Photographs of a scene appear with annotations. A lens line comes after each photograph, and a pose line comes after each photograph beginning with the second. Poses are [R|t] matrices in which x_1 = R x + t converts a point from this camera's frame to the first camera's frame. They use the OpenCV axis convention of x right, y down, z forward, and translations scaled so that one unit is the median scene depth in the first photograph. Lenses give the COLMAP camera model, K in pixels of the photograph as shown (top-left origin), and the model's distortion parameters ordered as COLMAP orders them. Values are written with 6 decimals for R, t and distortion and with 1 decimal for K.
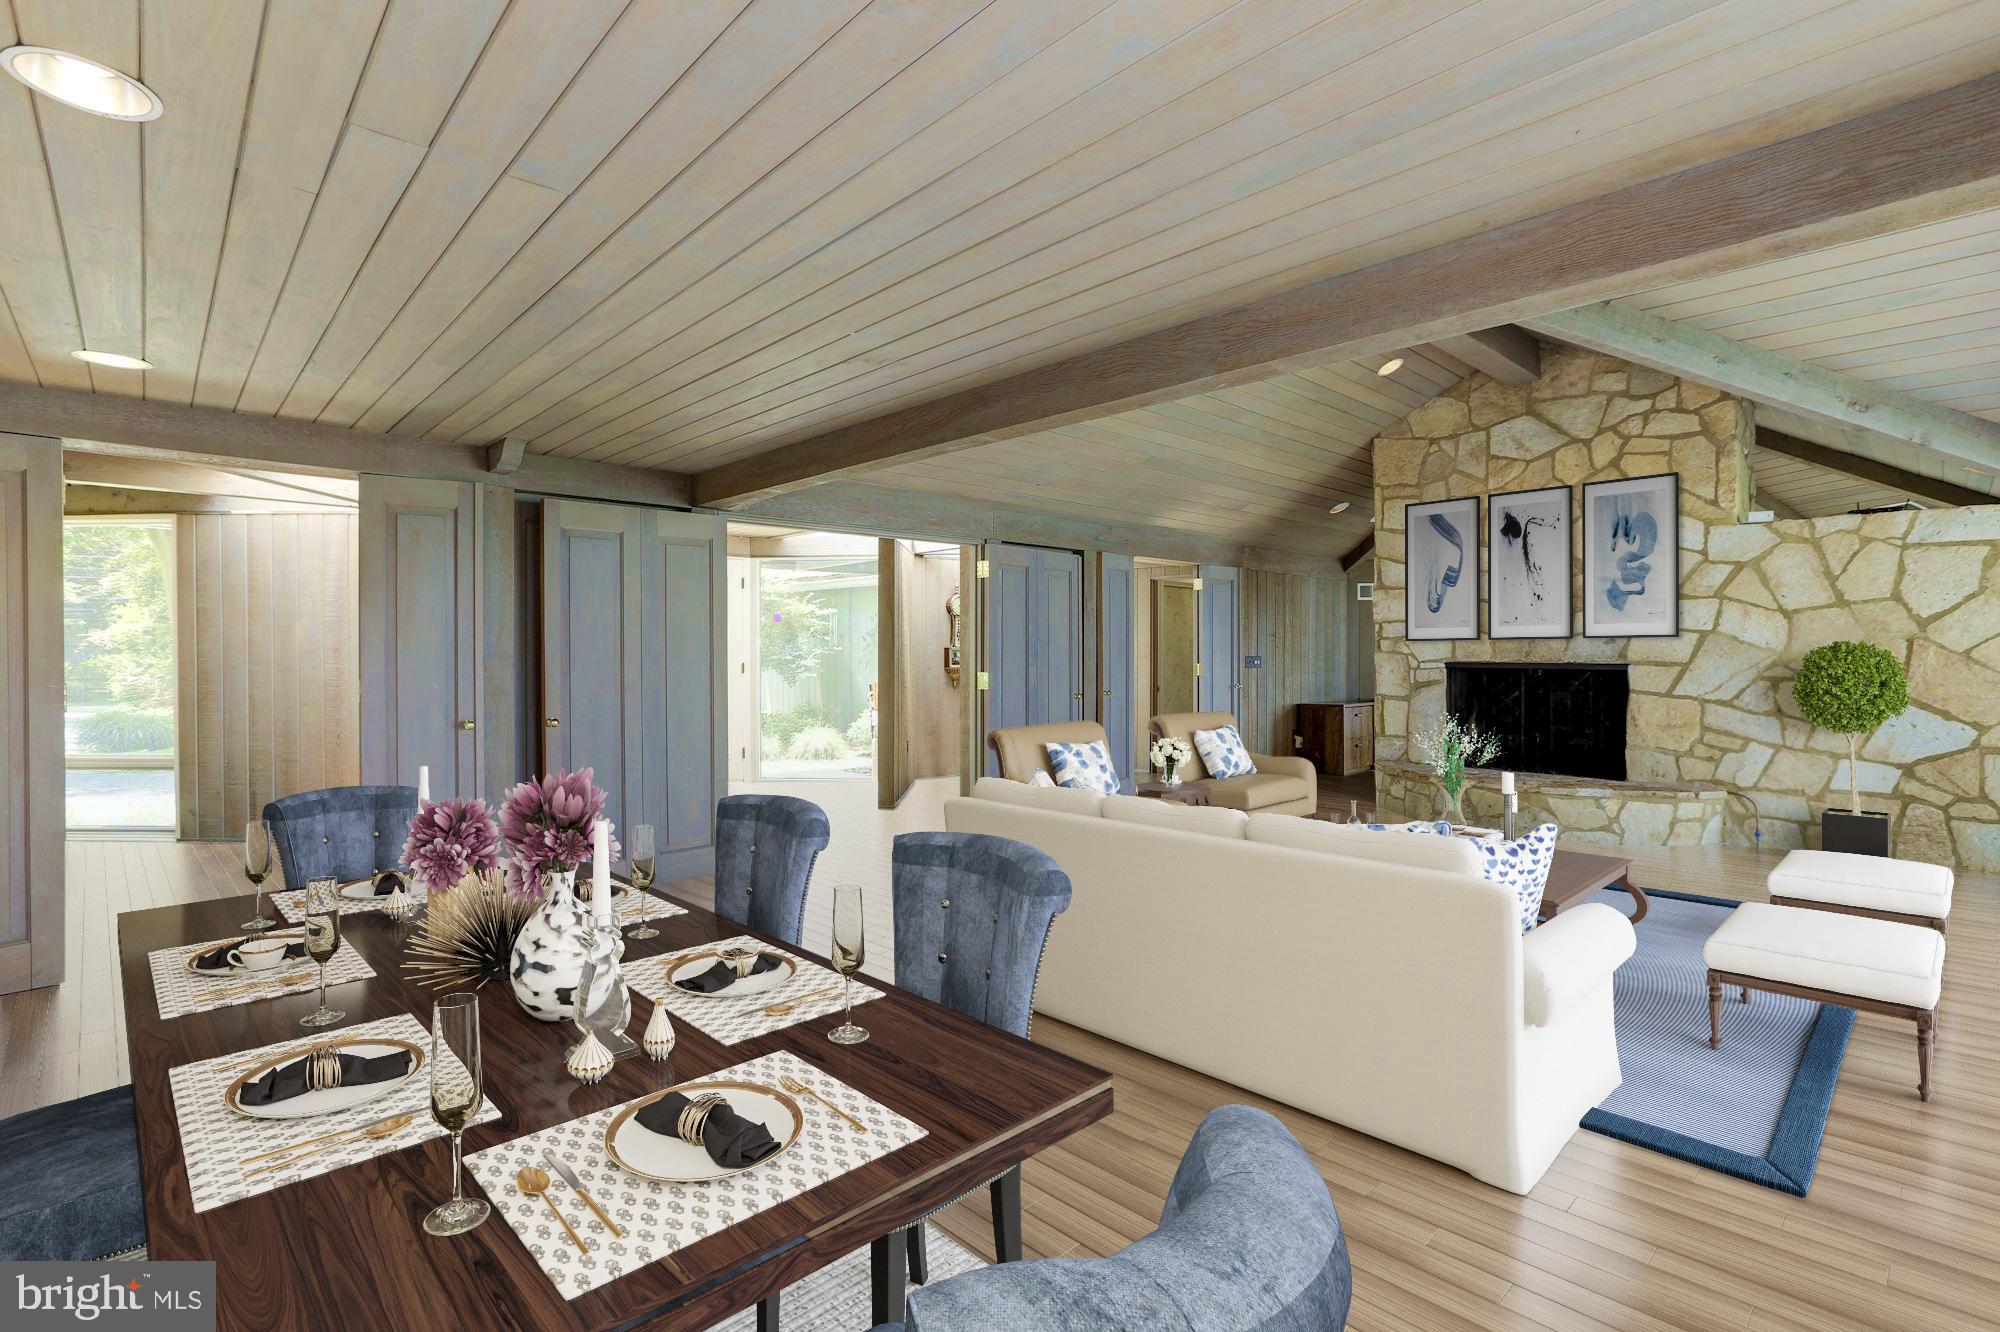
lens RADIAL K [[938.1, 0, 990.1], [0, 938.1, 656.1], [0, 0, 1]] dist [-0.013672, 0.011111]
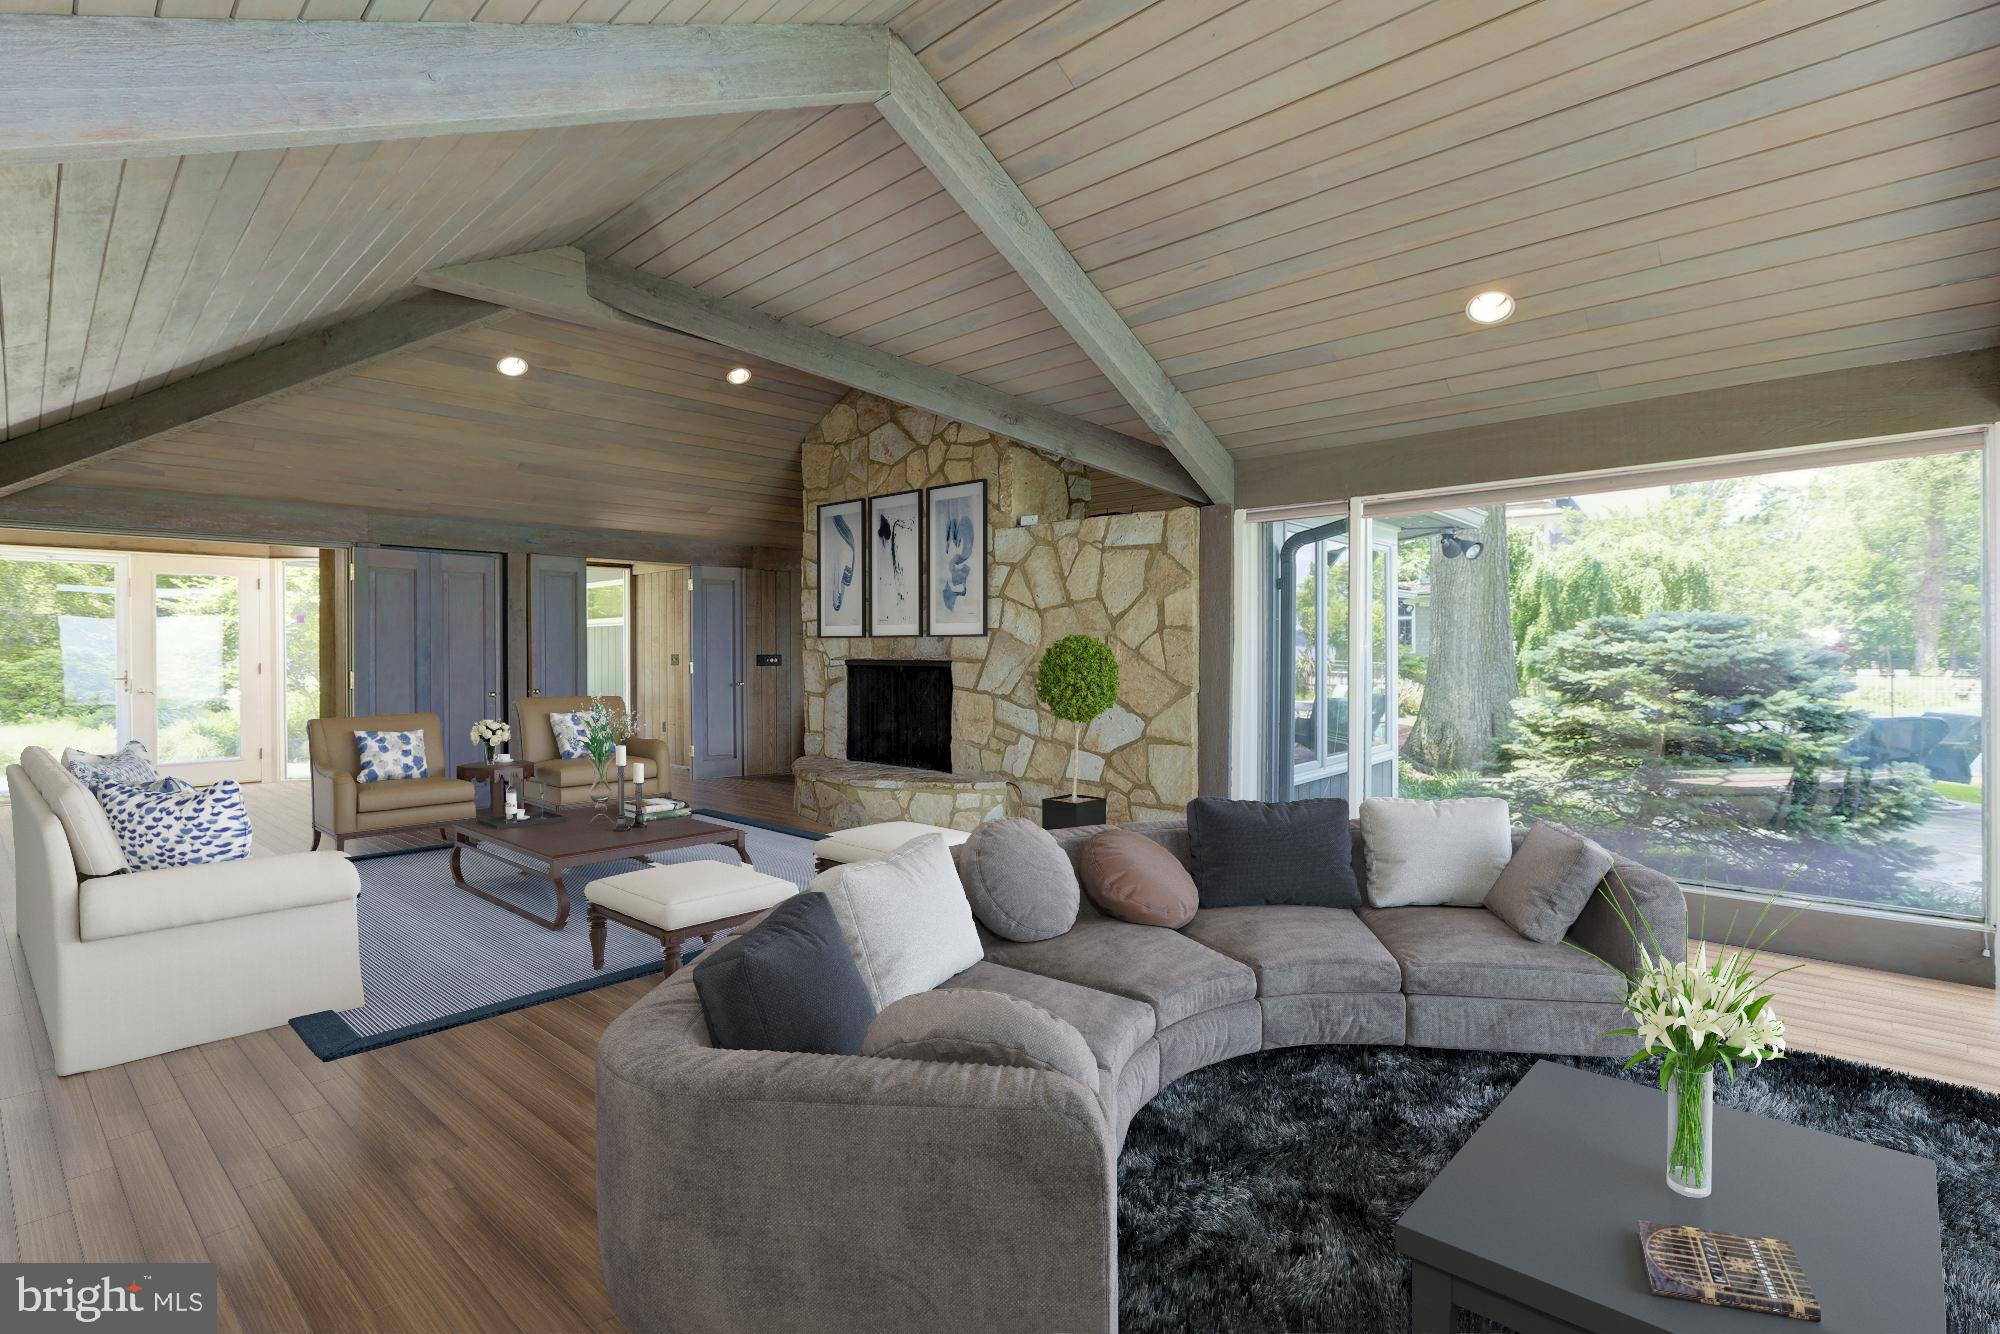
lens RADIAL K [[954.6, 0, 1004.5], [0, 954.6, 641.3], [0, 0, 1]] dist [-0.022322, 0.015864]
pose [[0.998276, -0.007841, 0.058169, 0.698344], [0.008455, 0.999911, -0.010315, -0.002051], [-0.058083, 0.010789, 0.998253, -0.068947]]
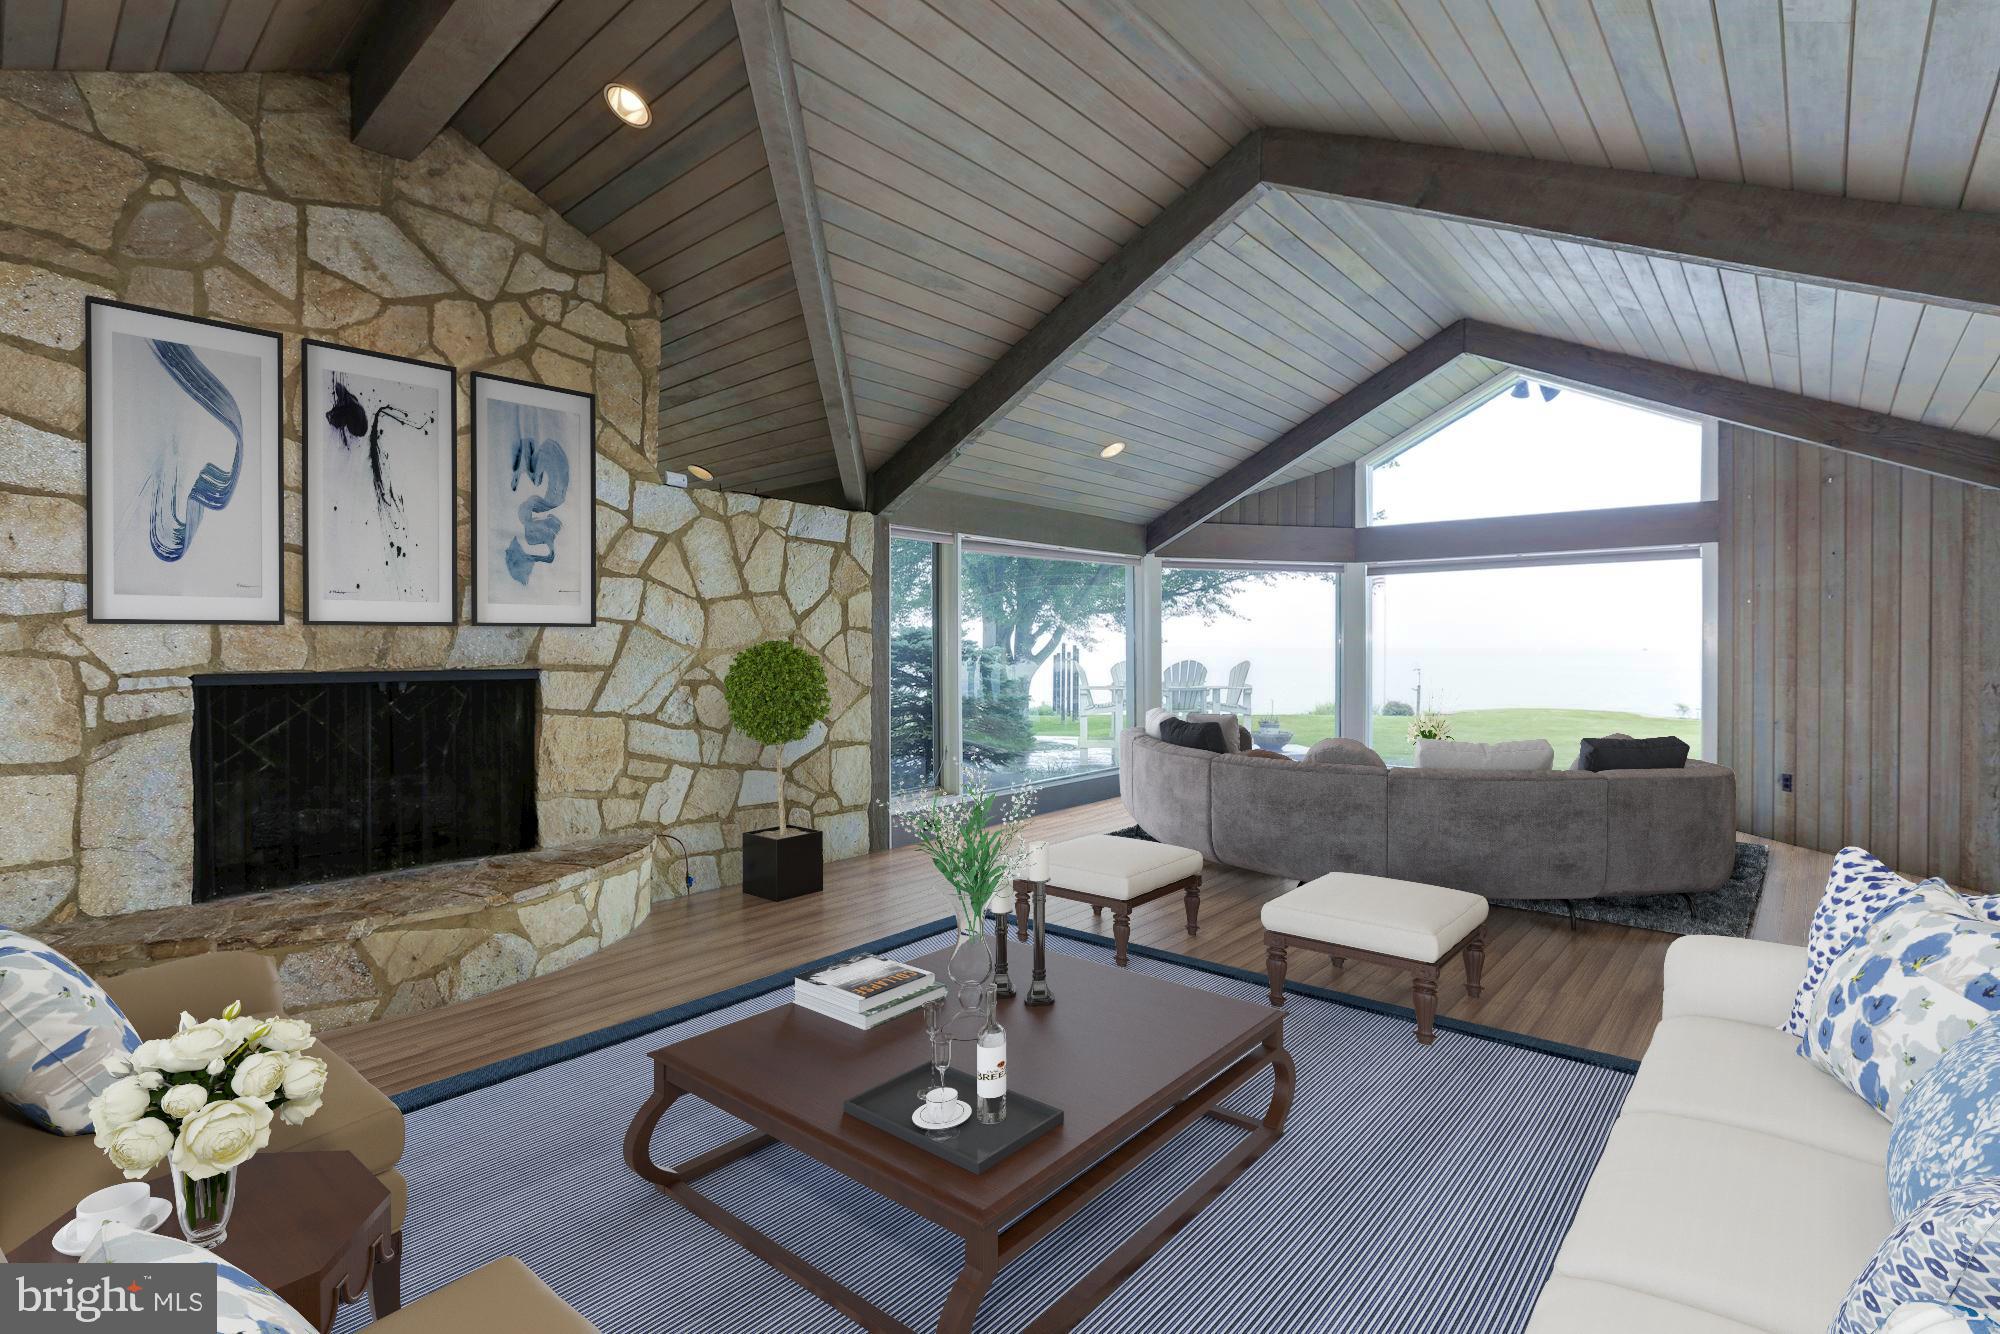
lens RADIAL K [[954.6, 0, 1004.5], [0, 954.6, 641.3], [0, 0, 1]] dist [-0.022322, 0.015864]
pose [[-0.095087, 0.004296, 0.995460, -0.005799], [0.003890, 0.999985, -0.003944, -0.007325], [-0.995461, 0.003497, -0.095102, 0.761096]]
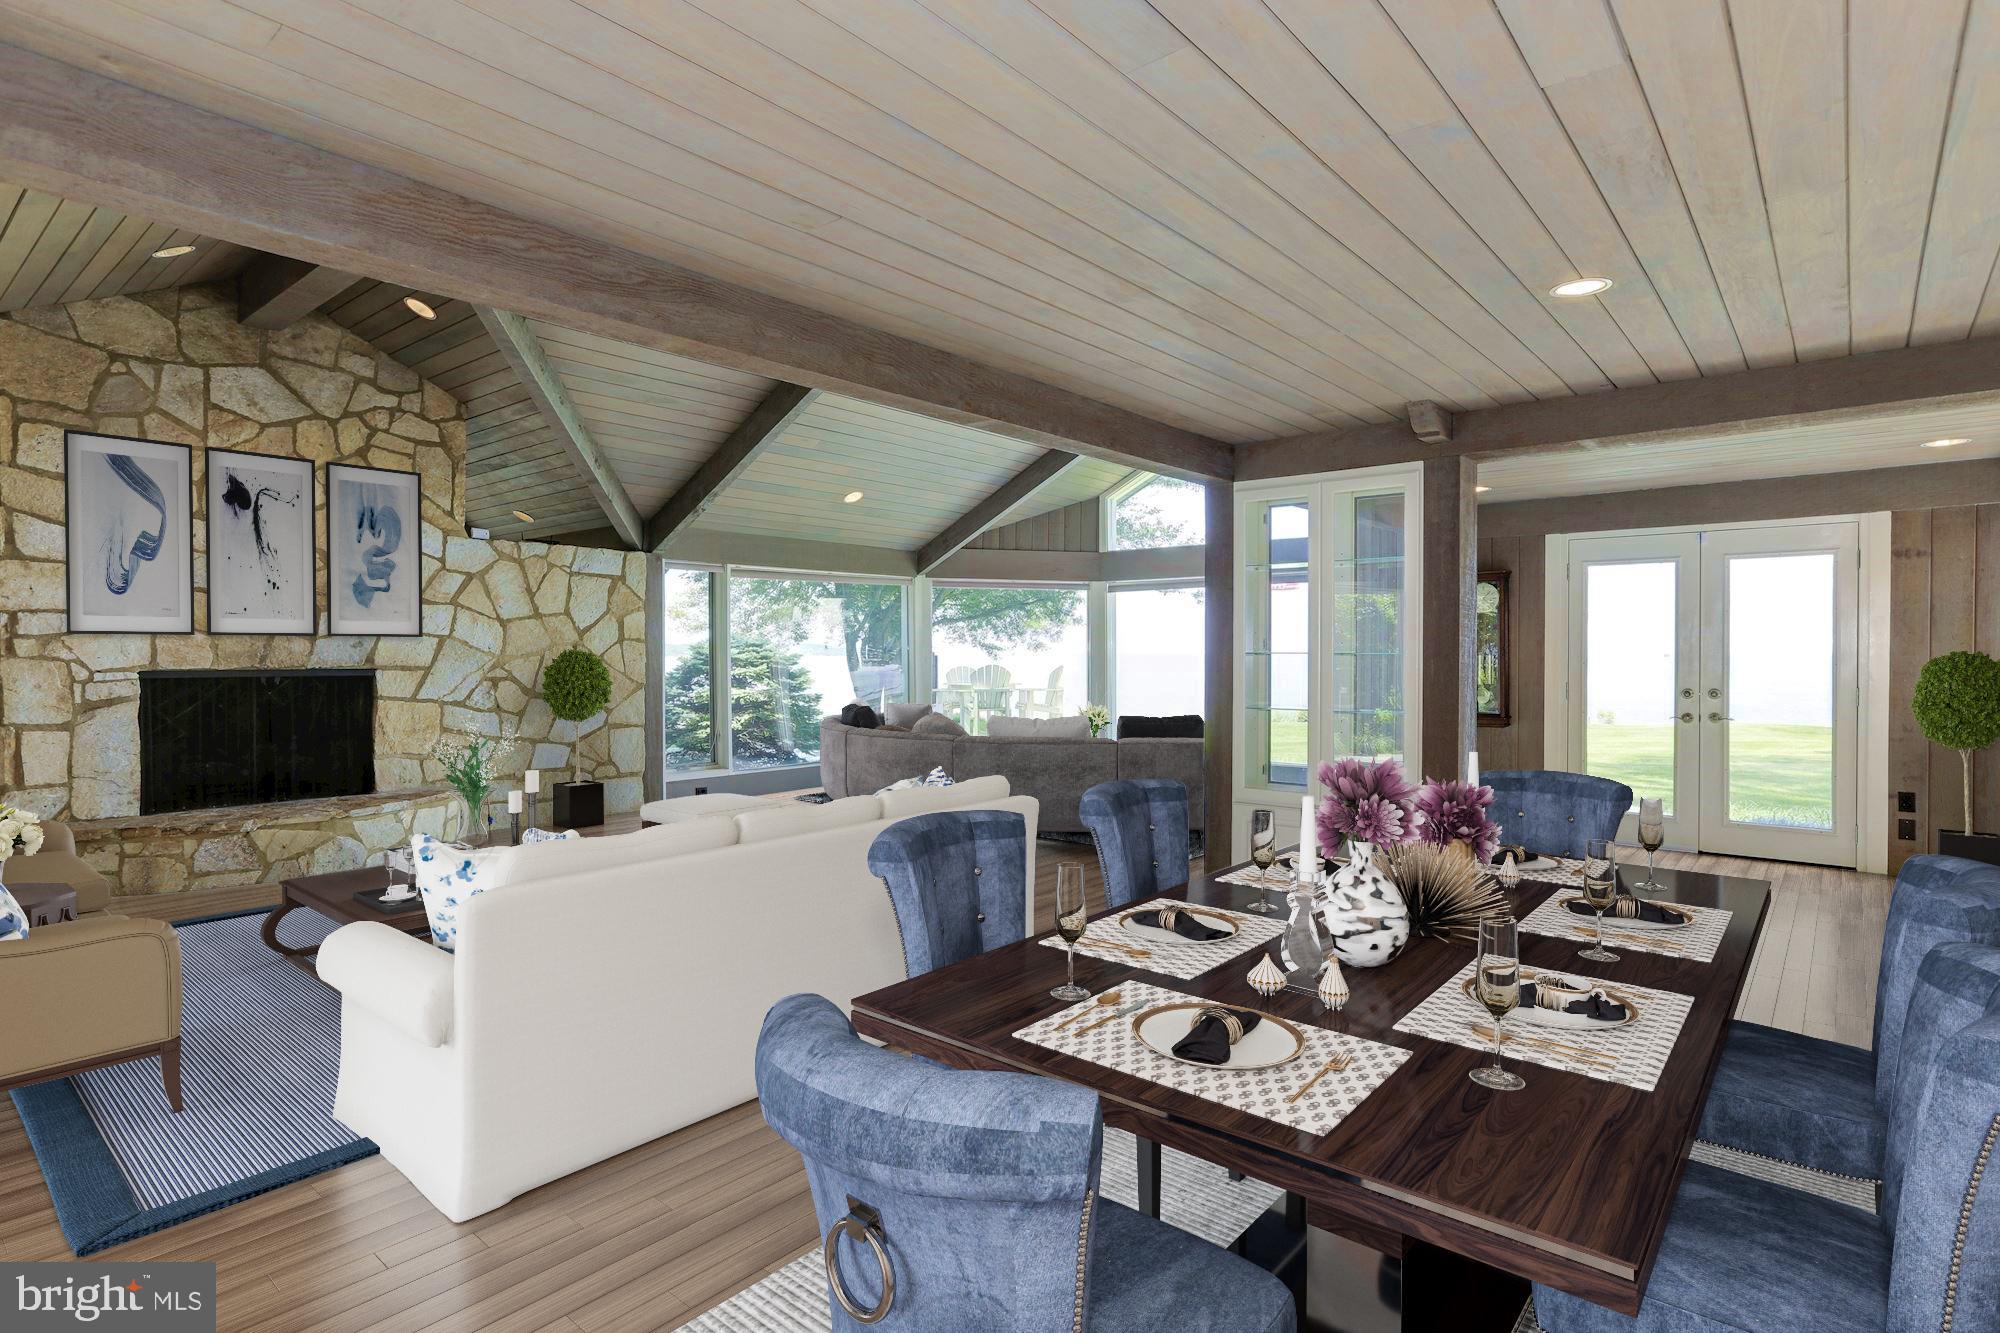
lens RADIAL K [[1050.0, 0, 994.6], [0, 1050.0, 652.4], [0, 0, 1]] dist [-0.004555, 0.018480]
pose [[-0.119072, 0.002850, 0.992882, -0.459686], [0.008745, 0.999960, -0.001822, -0.000874], [-0.992847, 0.008466, -0.119092, 0.518055]]
